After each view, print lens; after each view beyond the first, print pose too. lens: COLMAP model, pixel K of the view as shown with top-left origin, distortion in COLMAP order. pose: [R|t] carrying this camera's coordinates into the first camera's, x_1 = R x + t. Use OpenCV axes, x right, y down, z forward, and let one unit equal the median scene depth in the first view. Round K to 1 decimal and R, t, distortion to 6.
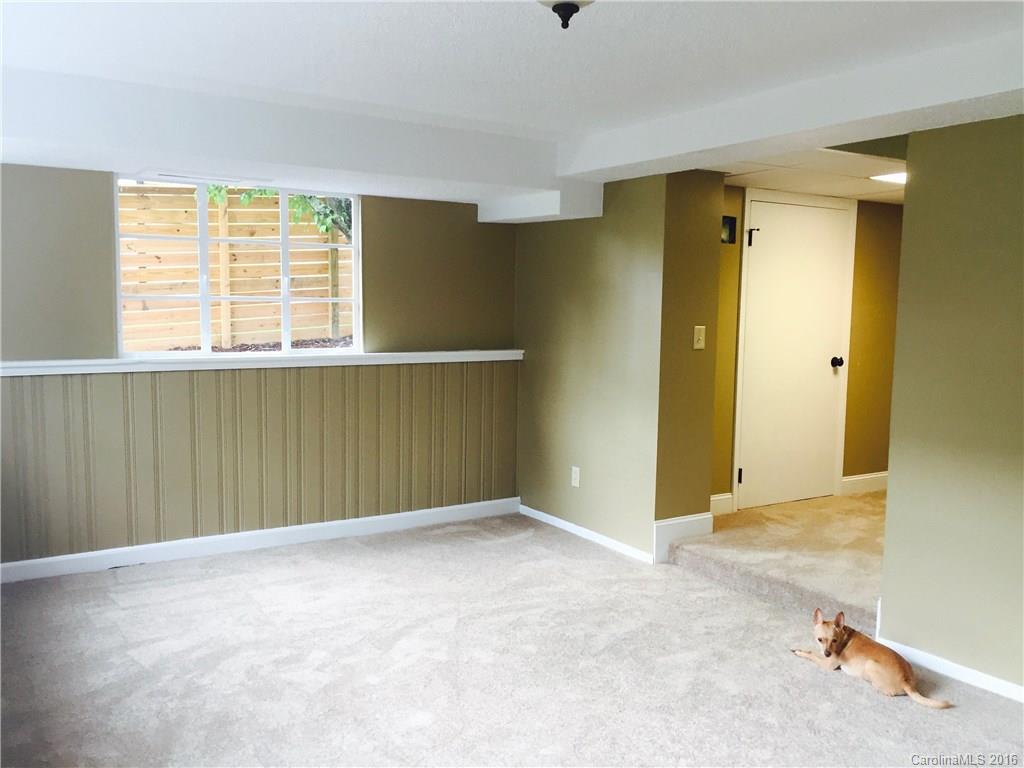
lens RADIAL K [[884.6, 0, 512.0], [0, 884.6, 384.0], [0, 0, 1]] dist [0.036876, 0.000493]
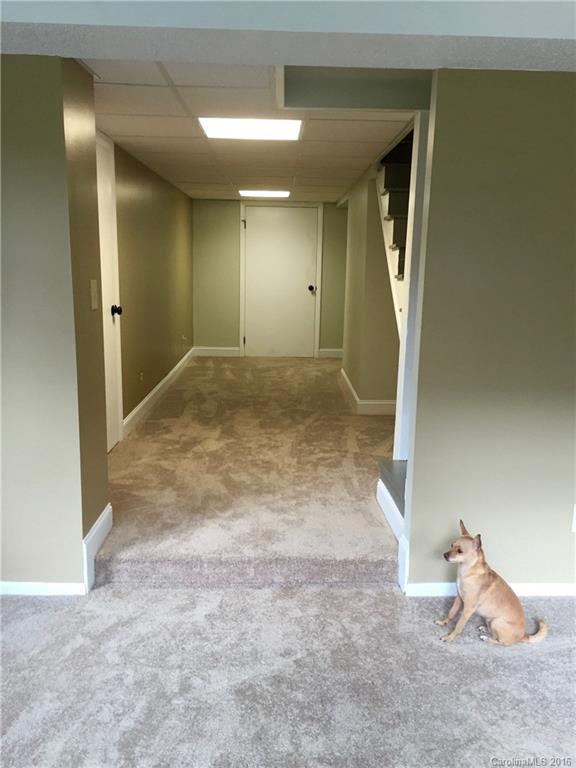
lens RADIAL K [[663.4, 0, 288.0], [0, 663.4, 384.0], [0, 0, 1]] dist [0.036876, 0.000493]
pose [[0.536402, -0.160182, 0.828622, -0.200102], [0.071203, 0.986912, 0.144689, -0.047150], [-0.840954, -0.018611, 0.540787, 0.558383]]
